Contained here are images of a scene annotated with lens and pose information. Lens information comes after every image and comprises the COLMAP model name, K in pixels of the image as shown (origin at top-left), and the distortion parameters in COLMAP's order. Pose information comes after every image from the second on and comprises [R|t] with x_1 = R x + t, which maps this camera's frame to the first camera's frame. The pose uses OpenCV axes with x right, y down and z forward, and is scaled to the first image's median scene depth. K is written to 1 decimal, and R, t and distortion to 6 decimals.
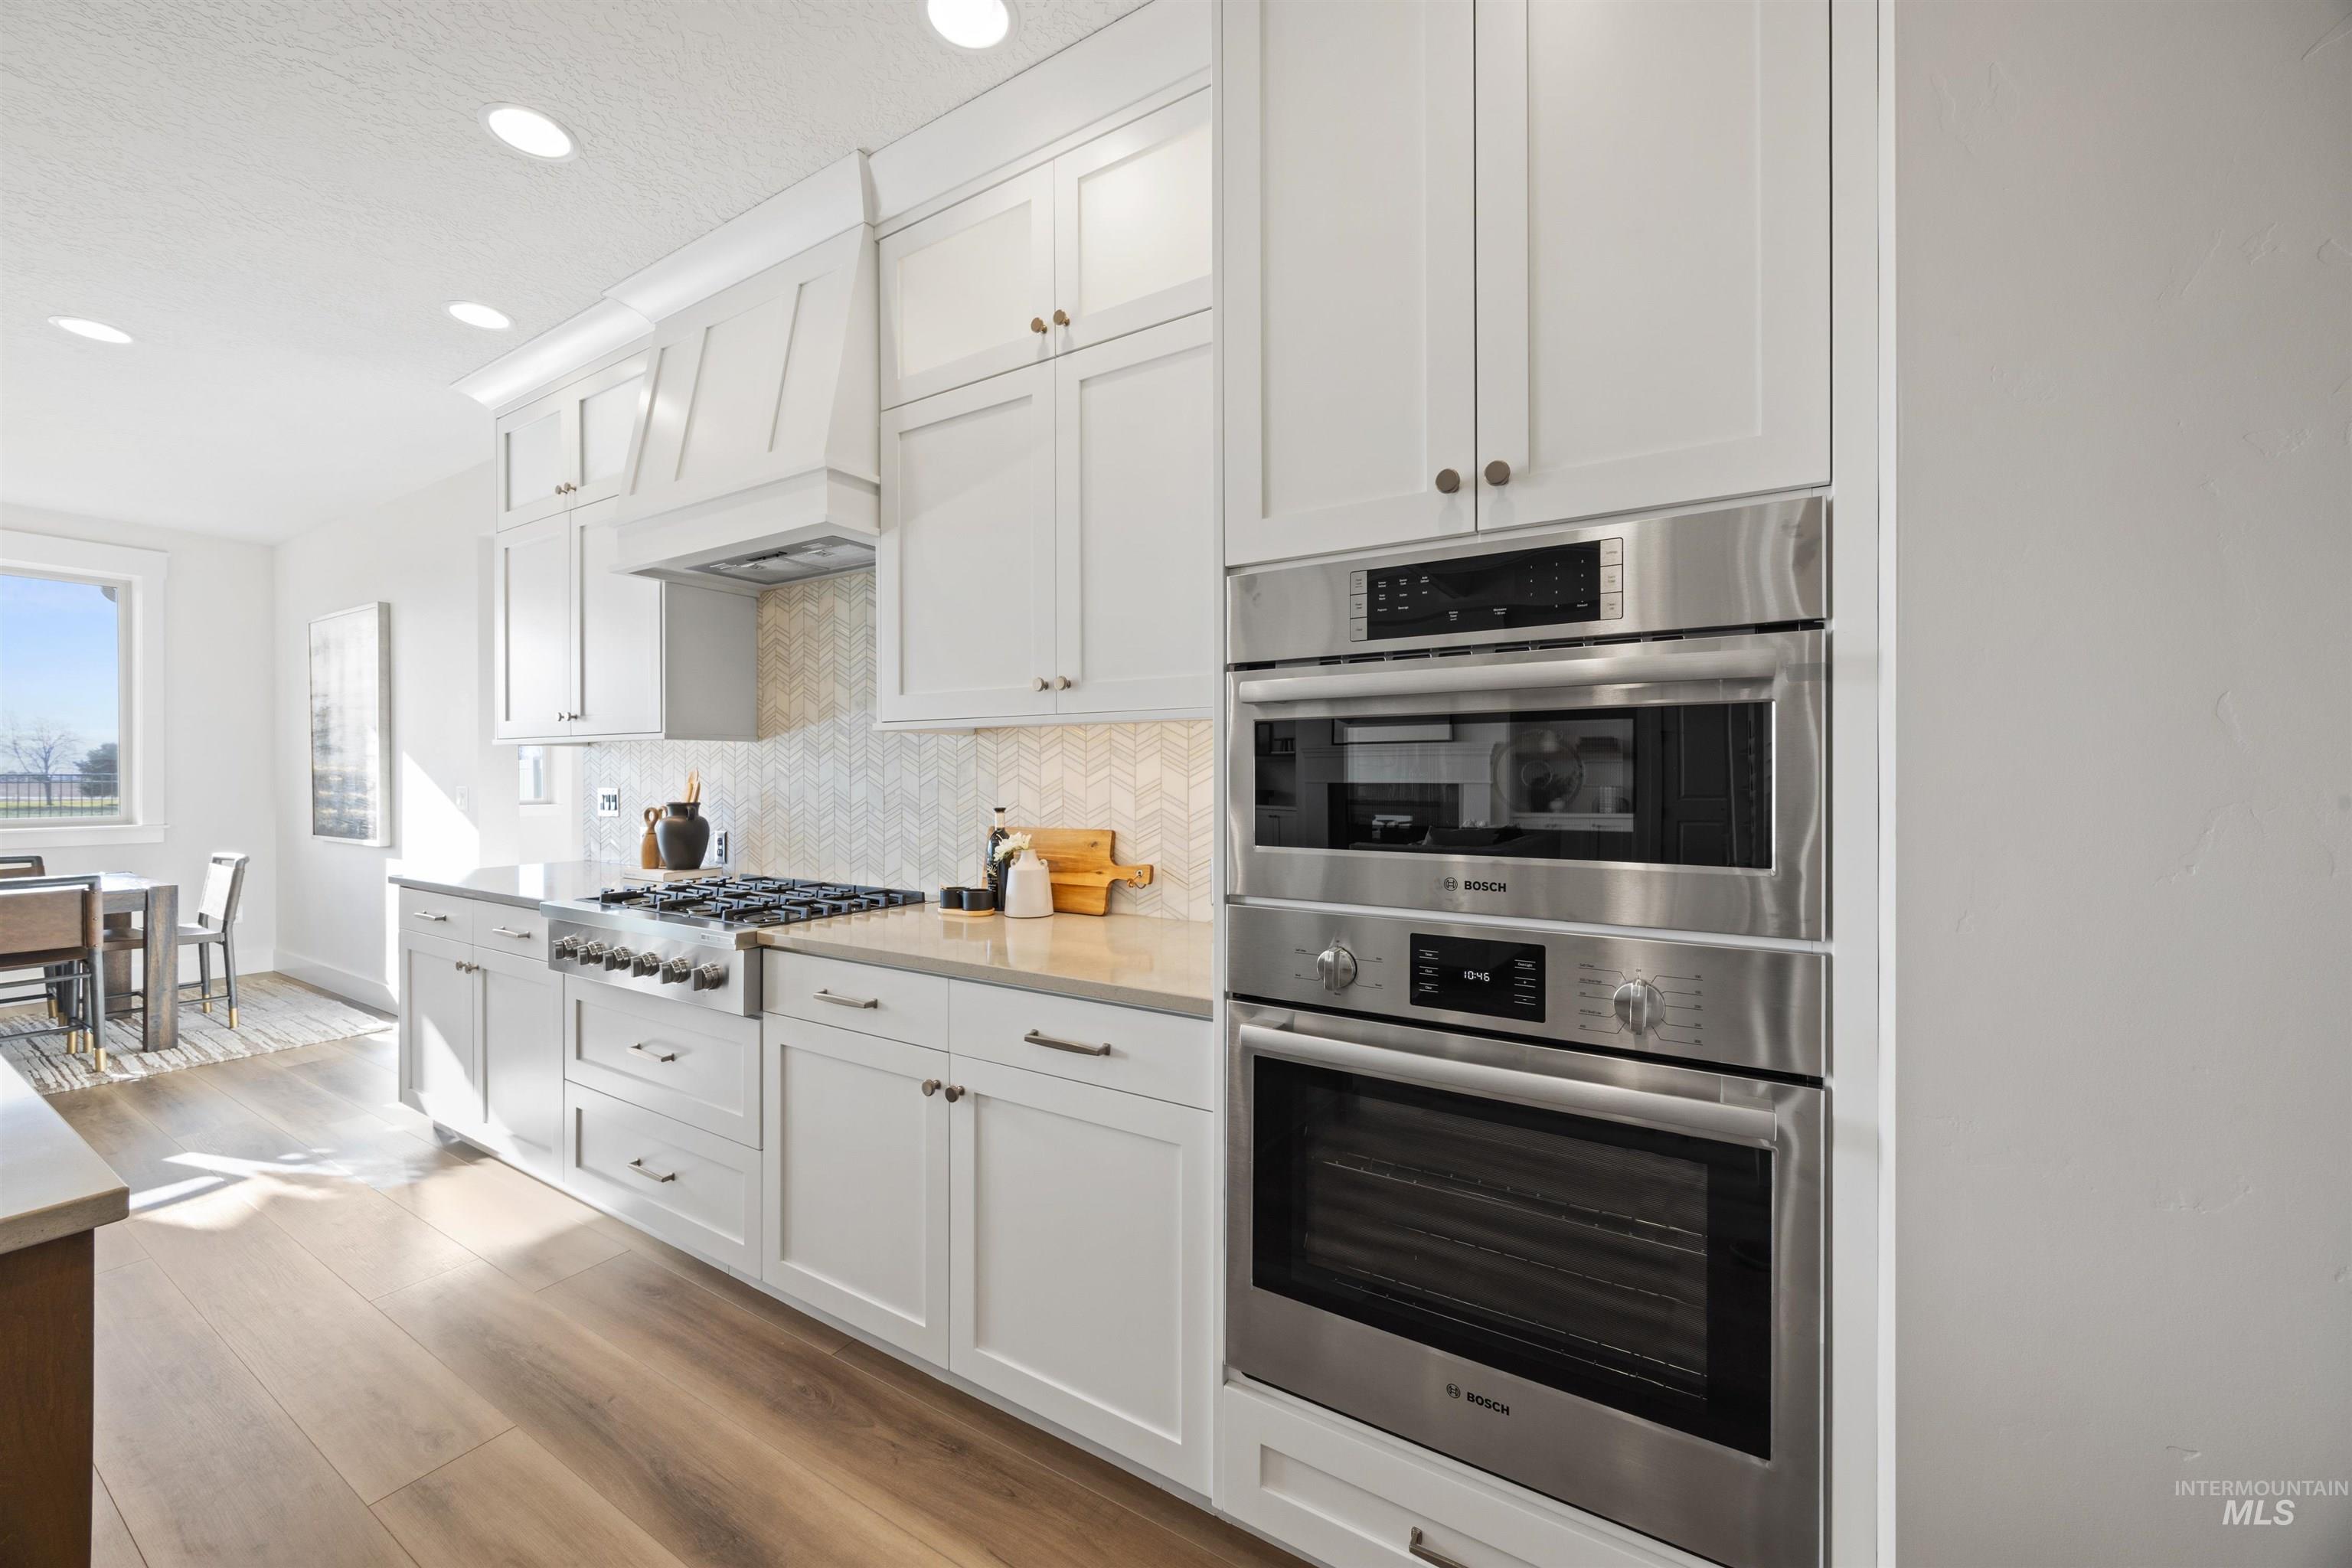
lens RADIAL K [[895.4, 0, 1166.1], [0, 895.4, 775.2], [0, 0, 1]] dist [-0.001061, 0.000507]
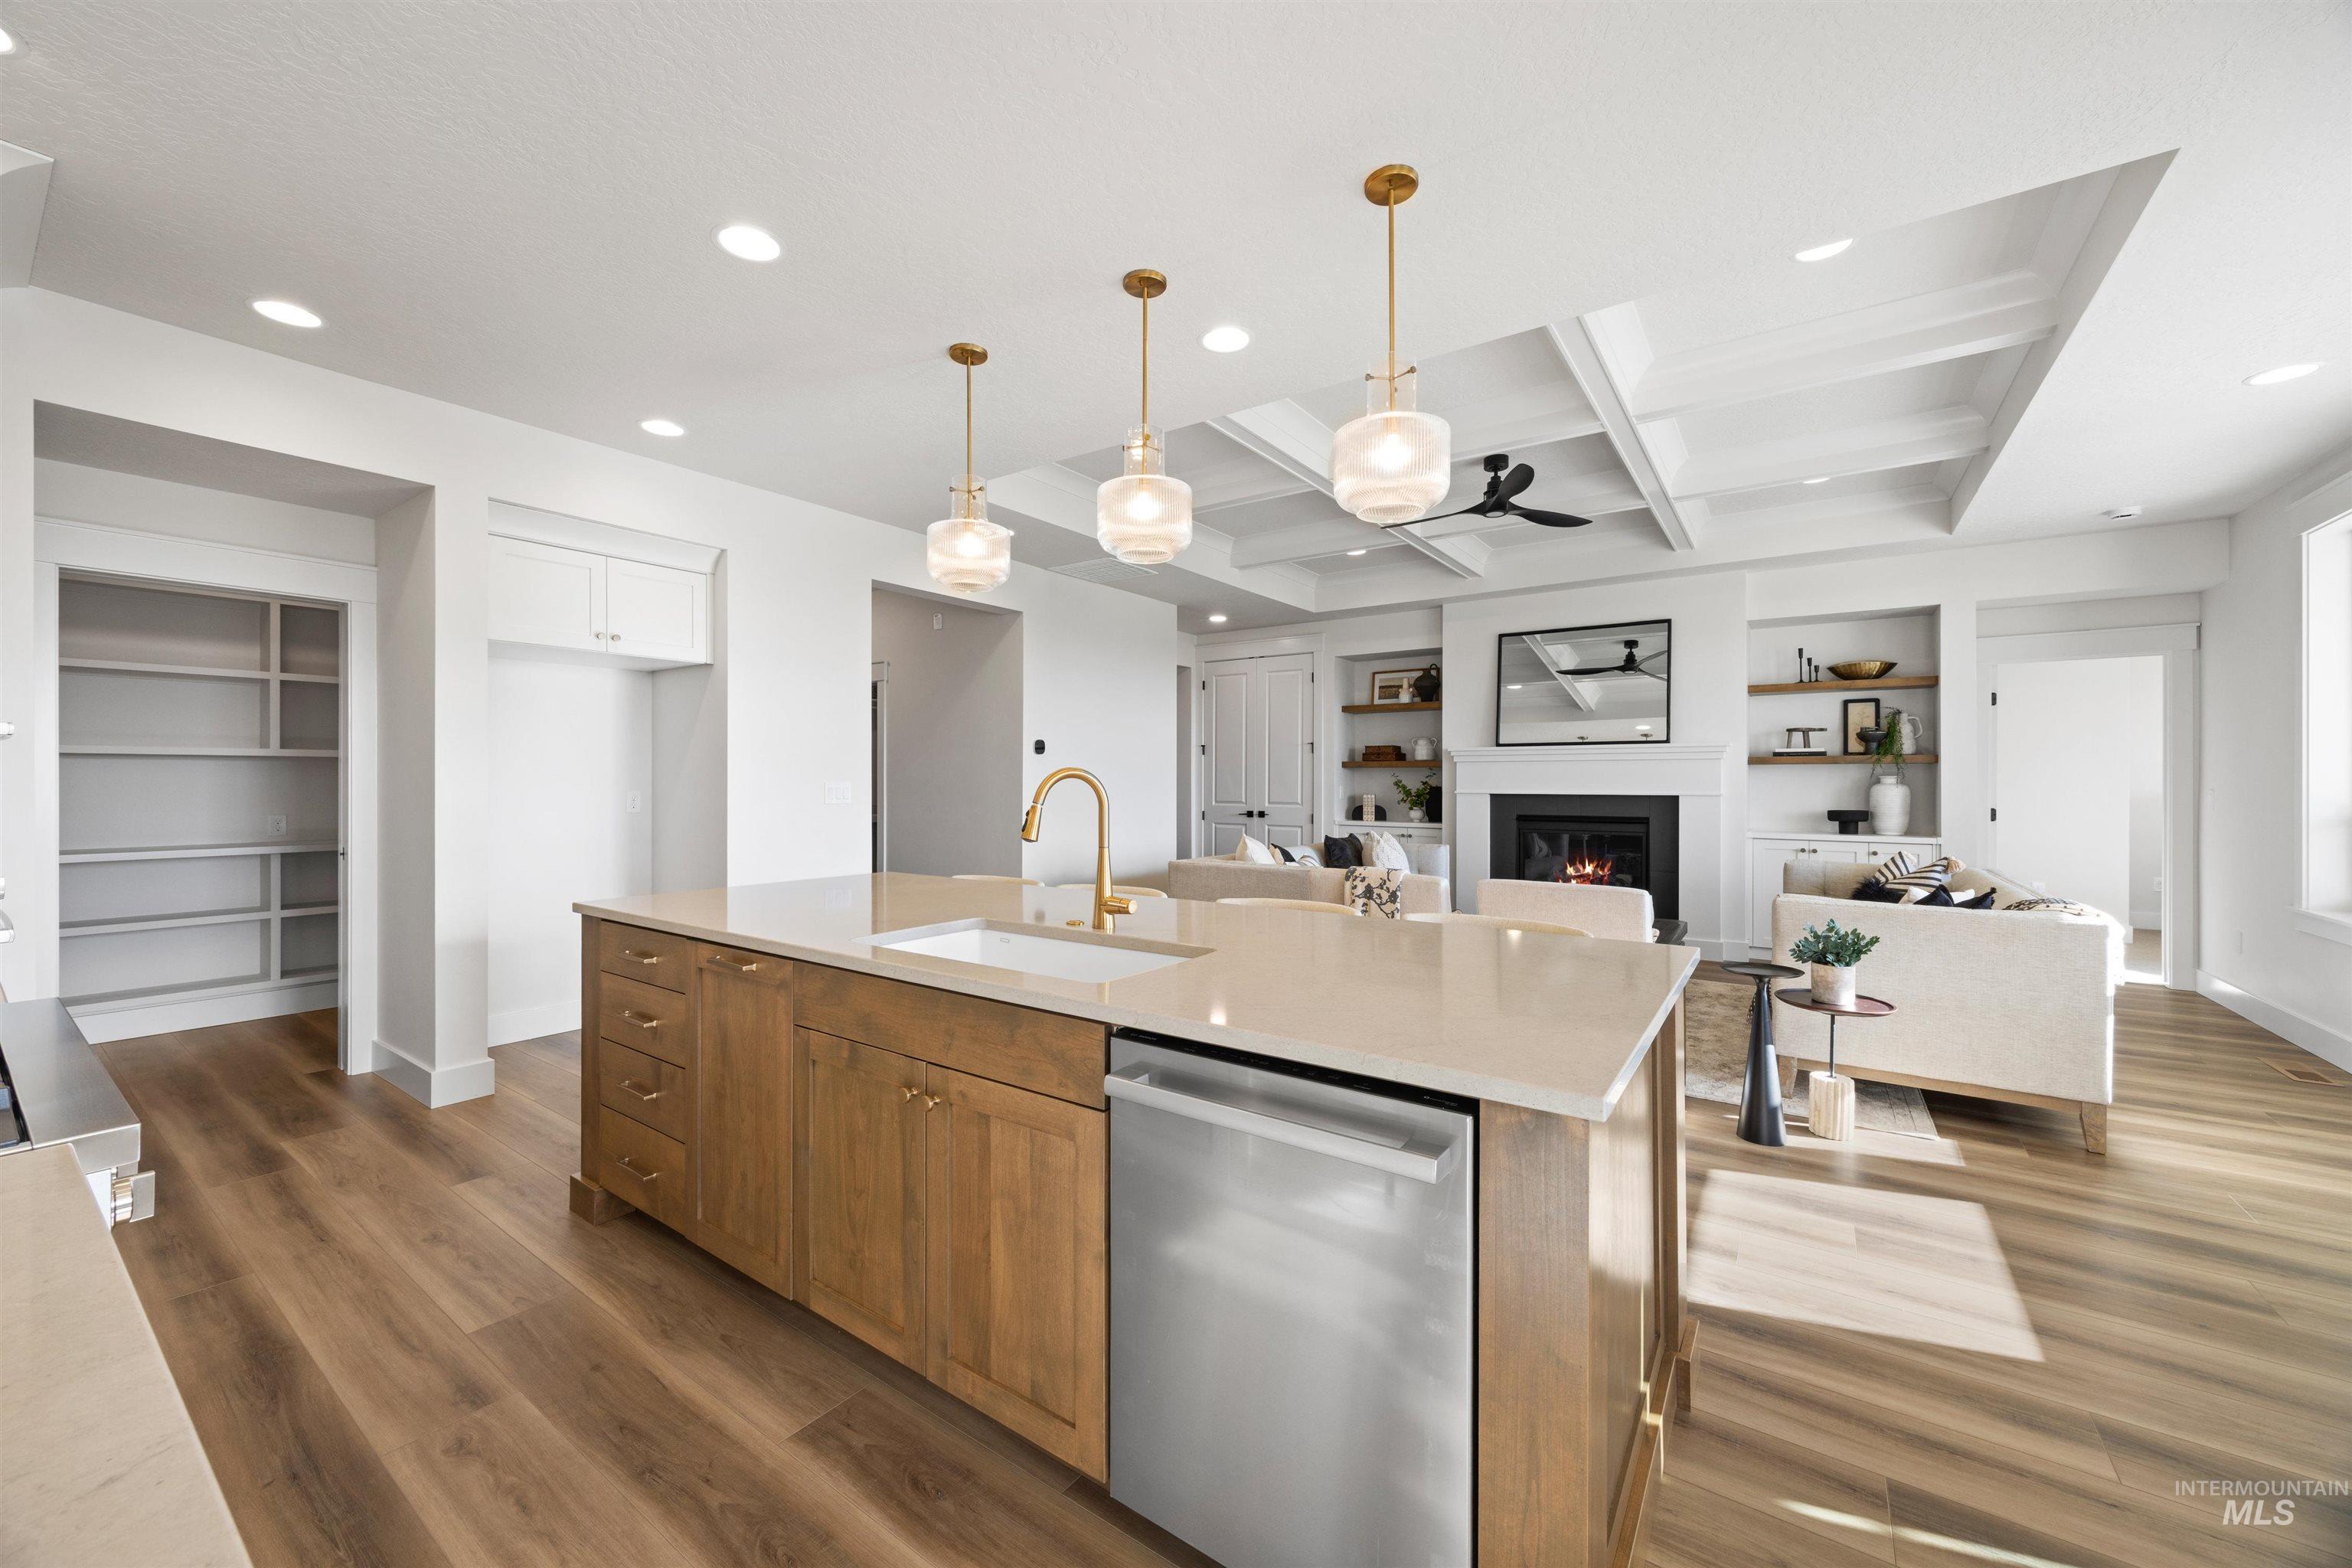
lens RADIAL K [[895.4, 0, 1166.7], [0, 895.4, 780.5], [0, 0, 1]] dist [-0.001061, 0.000507]
pose [[-0.997859, -0.000547, 0.065403, -1.002834], [-0.000449, 0.999999, 0.001508, -0.000672], [-0.065404, 0.001475, -0.997858, 1.169491]]
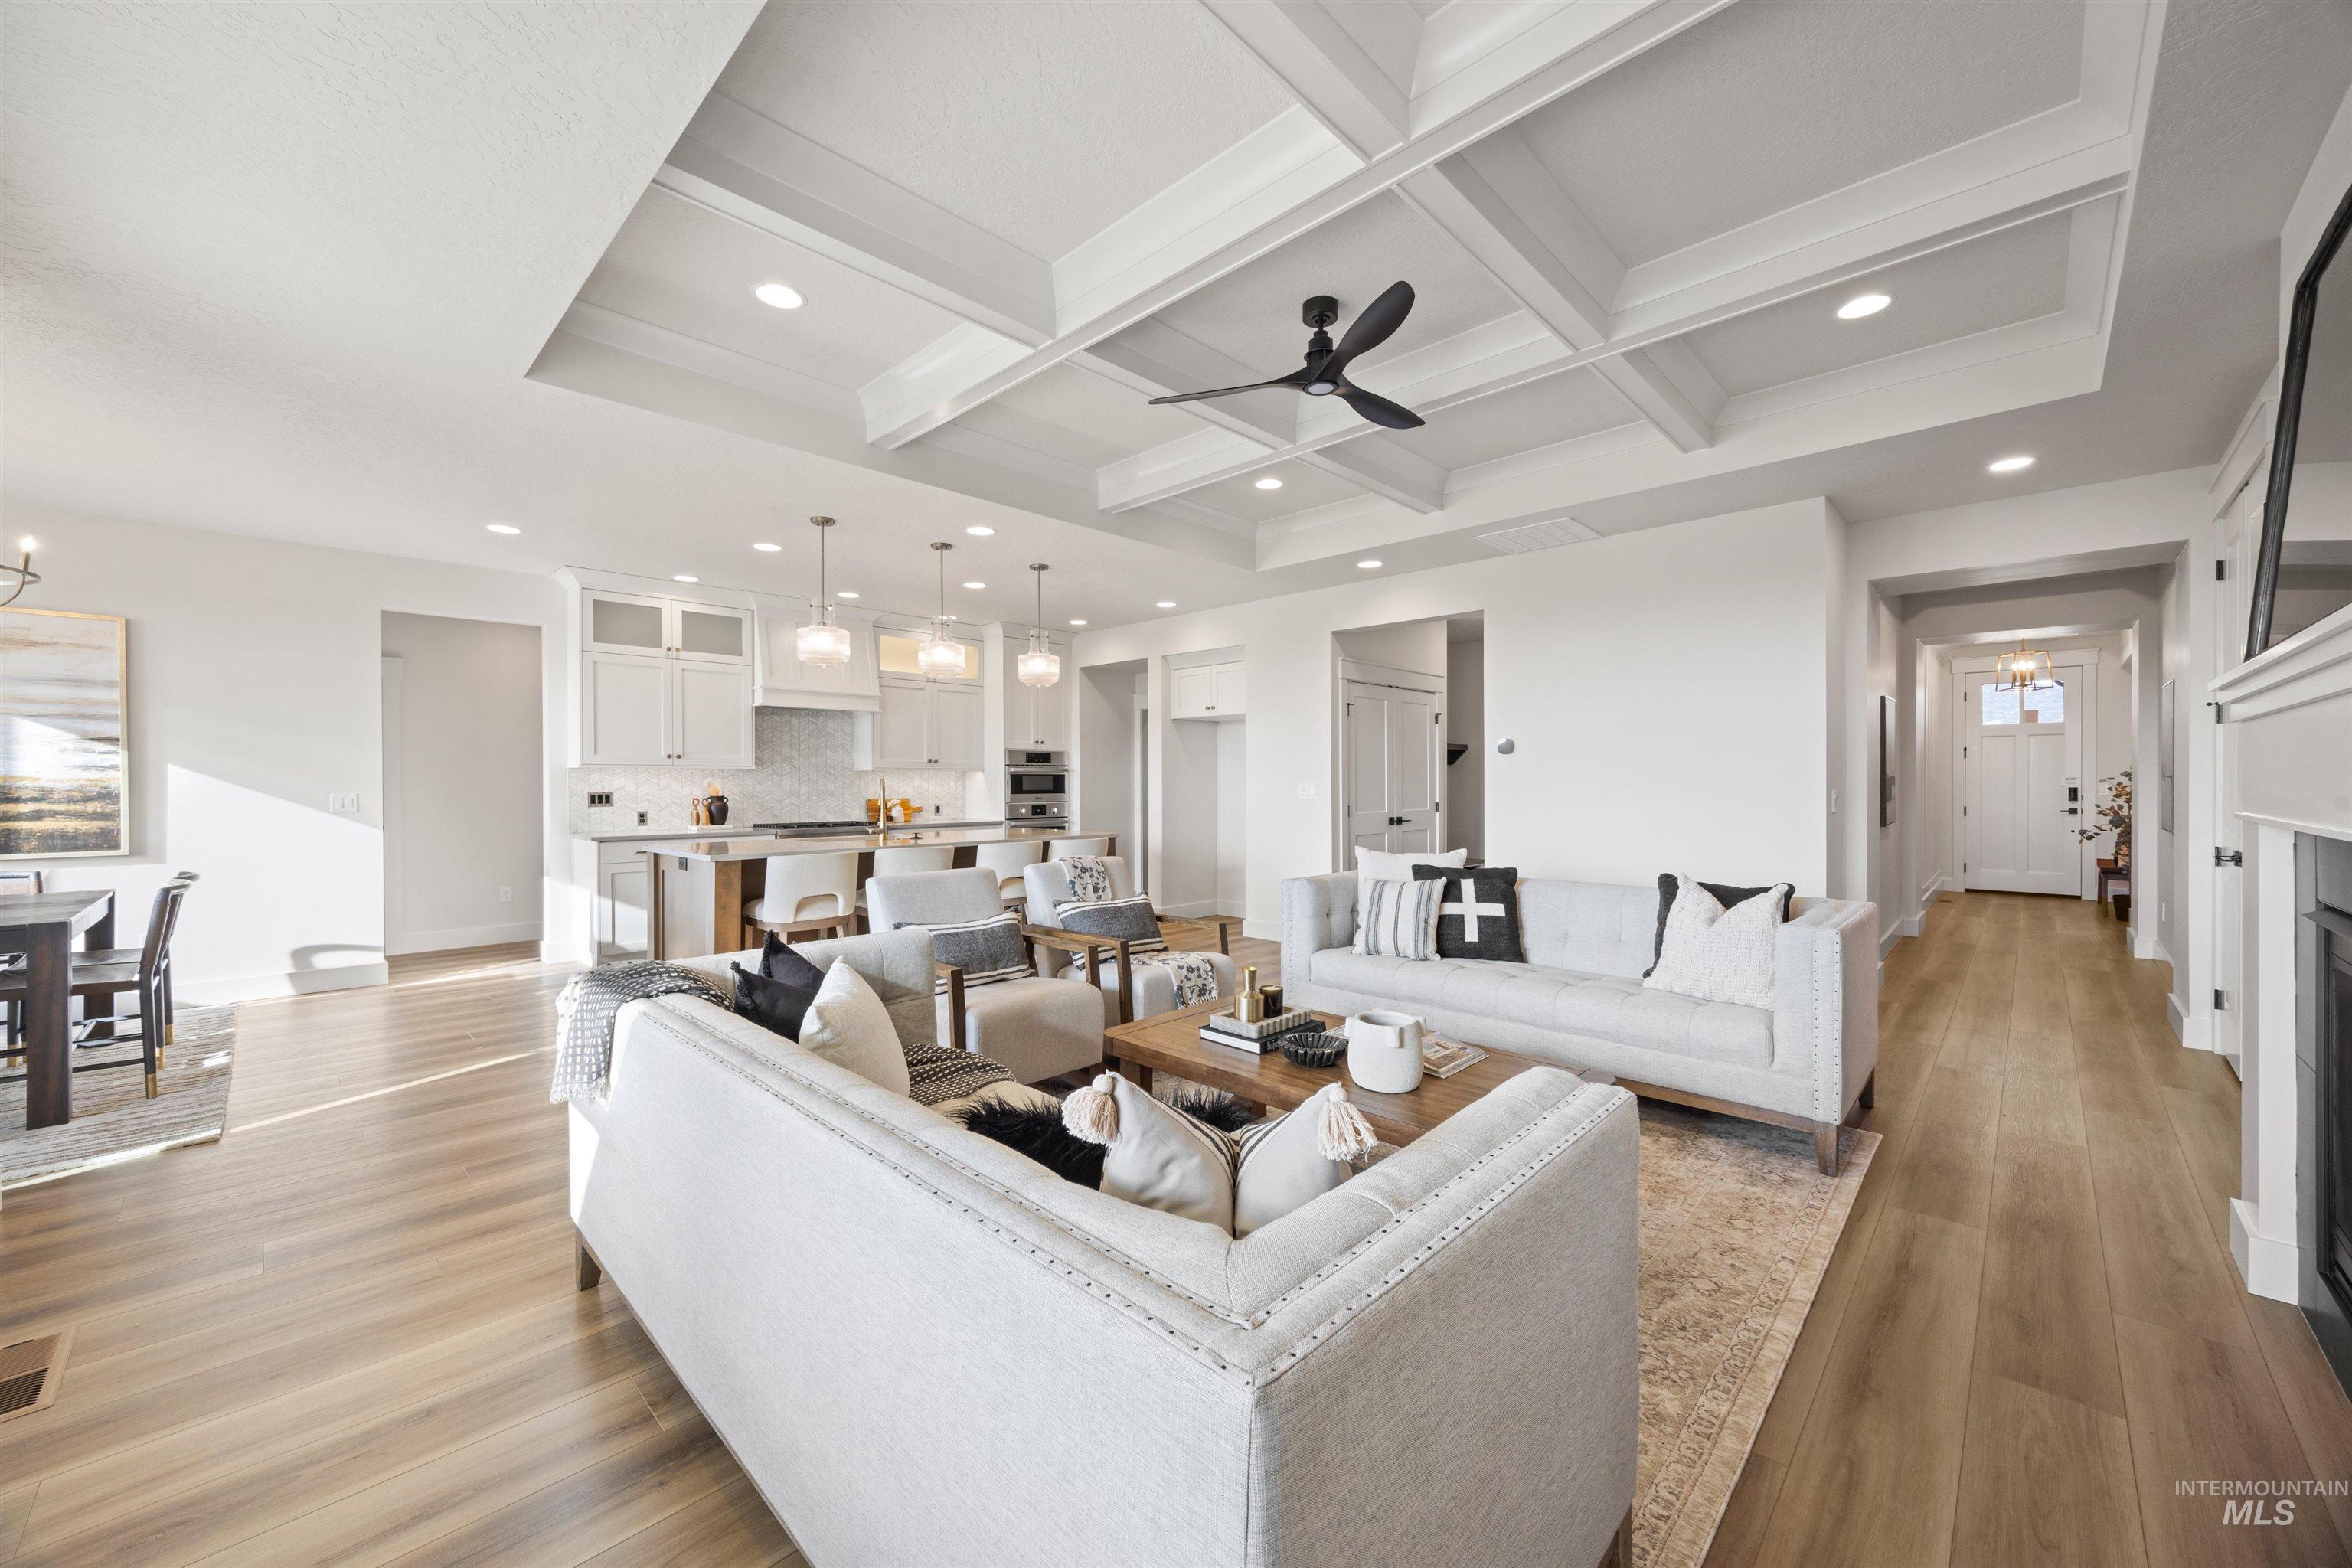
lens RADIAL K [[895.4, 0, 1173.2], [0, 895.4, 789.9], [0, 0, 1]] dist [-0.001061, 0.000507]
pose [[0.206324, -0.007561, 0.978455, -2.738017], [0.004875, 0.999966, 0.006699, 0.006256], [-0.978472, 0.003388, 0.206354, -0.658501]]
